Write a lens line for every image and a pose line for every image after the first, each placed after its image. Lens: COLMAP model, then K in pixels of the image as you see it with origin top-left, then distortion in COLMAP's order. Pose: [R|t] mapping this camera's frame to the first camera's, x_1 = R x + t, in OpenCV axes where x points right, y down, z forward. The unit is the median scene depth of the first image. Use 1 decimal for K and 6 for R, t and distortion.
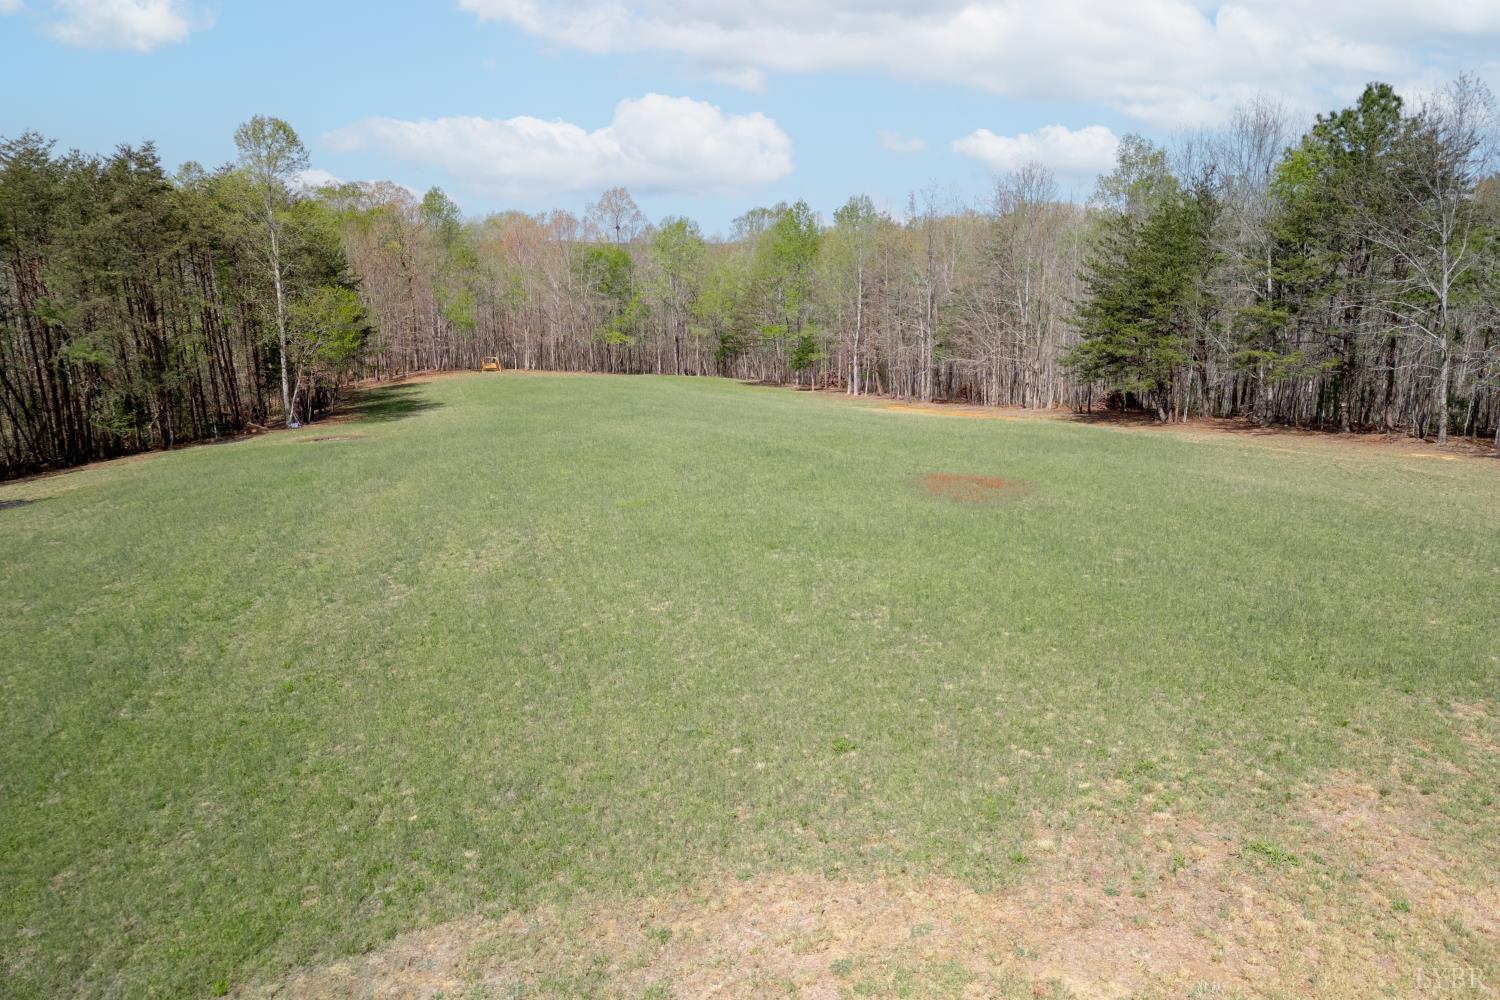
lens RADIAL K [[1000.7, 0, 750.0], [0, 1000.7, 500.0], [0, 0, 1]] dist [0.039945, -0.040934]
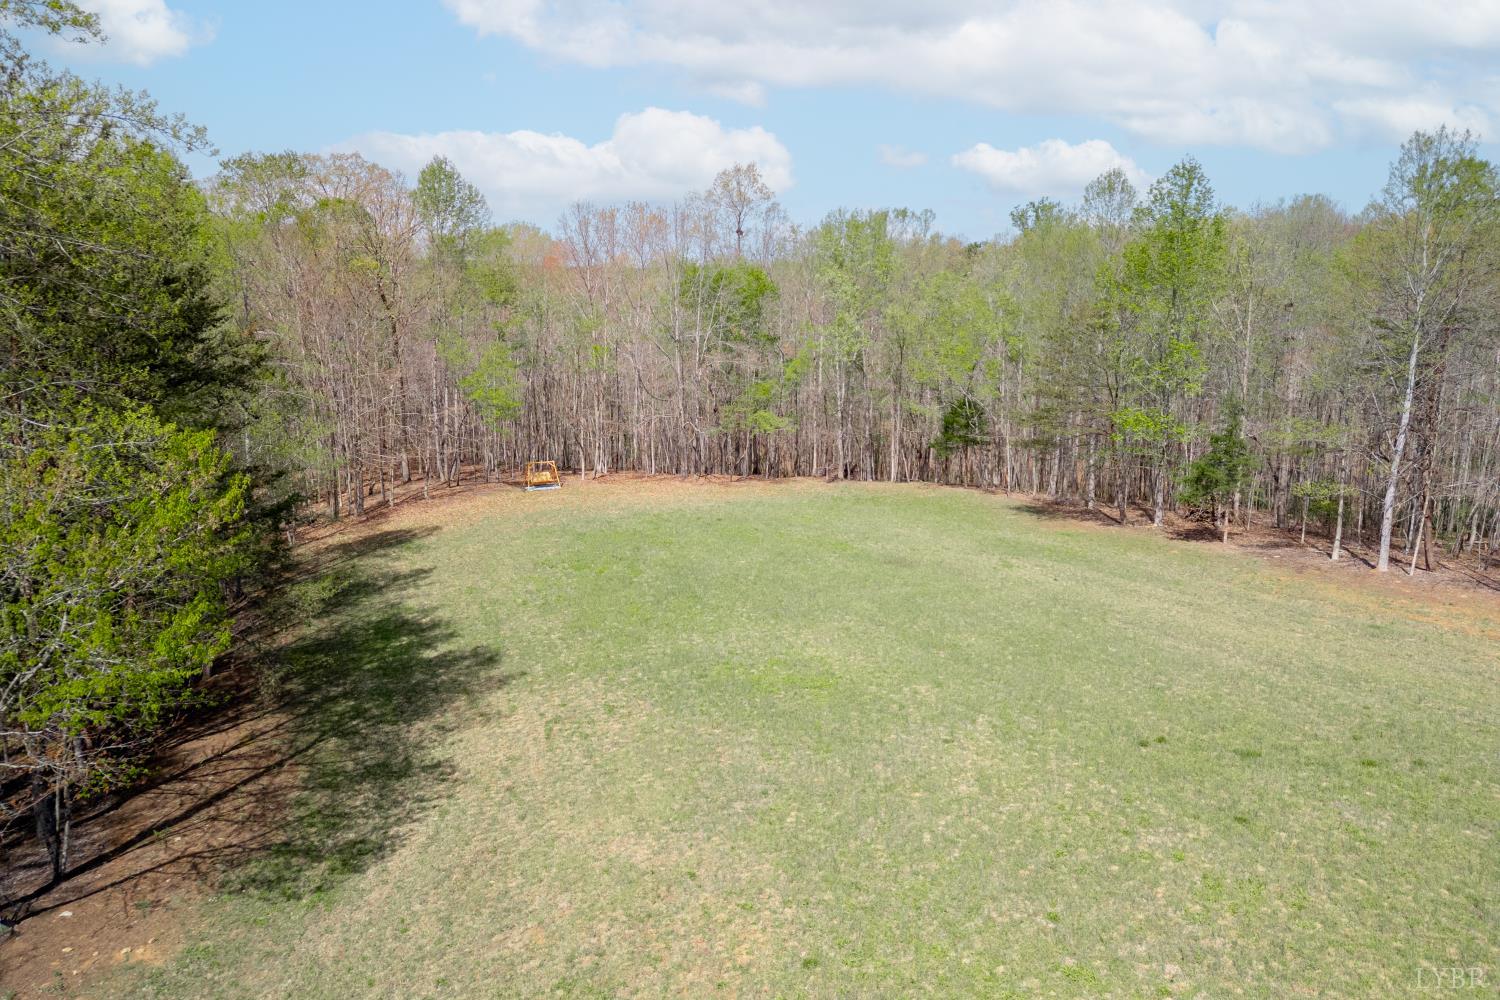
lens RADIAL K [[1015.6, 0, 751.4], [0, 1015.6, 485.3], [0, 0, 1]] dist [0.054332, -0.054277]
pose [[0.999573, -0.018528, 0.022574, -0.149207], [0.019467, 0.998922, -0.042134, -0.098625], [-0.021769, 0.042556, 0.998857, 0.418367]]
